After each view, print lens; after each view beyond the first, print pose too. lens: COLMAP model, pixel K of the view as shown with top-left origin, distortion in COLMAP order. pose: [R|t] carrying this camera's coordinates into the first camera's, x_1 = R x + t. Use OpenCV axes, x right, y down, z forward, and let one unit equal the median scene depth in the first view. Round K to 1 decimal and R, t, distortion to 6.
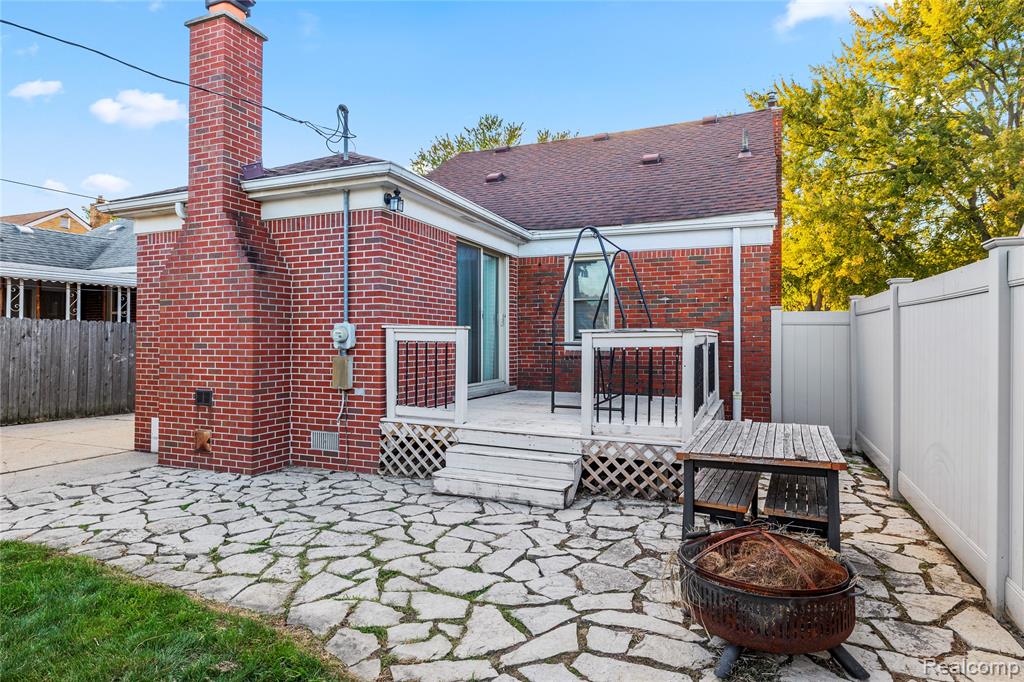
lens RADIAL K [[576.8, 0, 512.7], [0, 576.8, 340.1], [0, 0, 1]] dist [0.008377, -0.000728]
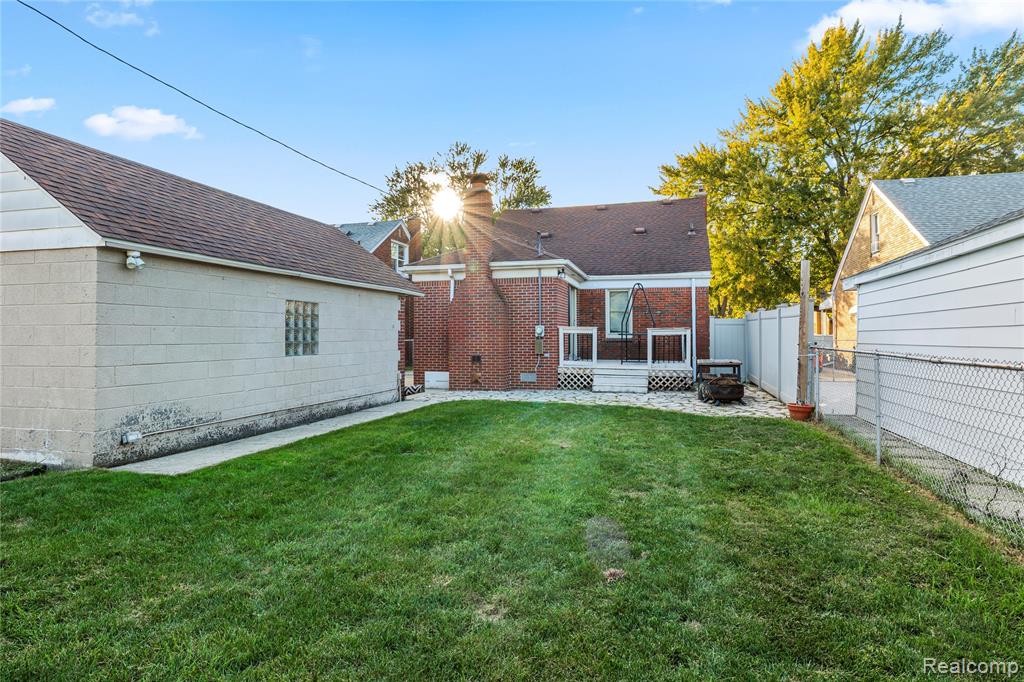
lens RADIAL K [[576.8, 0, 510.2], [0, 576.8, 337.2], [0, 0, 1]] dist [0.008377, -0.000728]
pose [[0.990687, -0.006234, 0.136020, -0.694296], [0.005822, 0.999977, 0.003428, 0.008267], [-0.136038, -0.002604, 0.990700, -1.223188]]
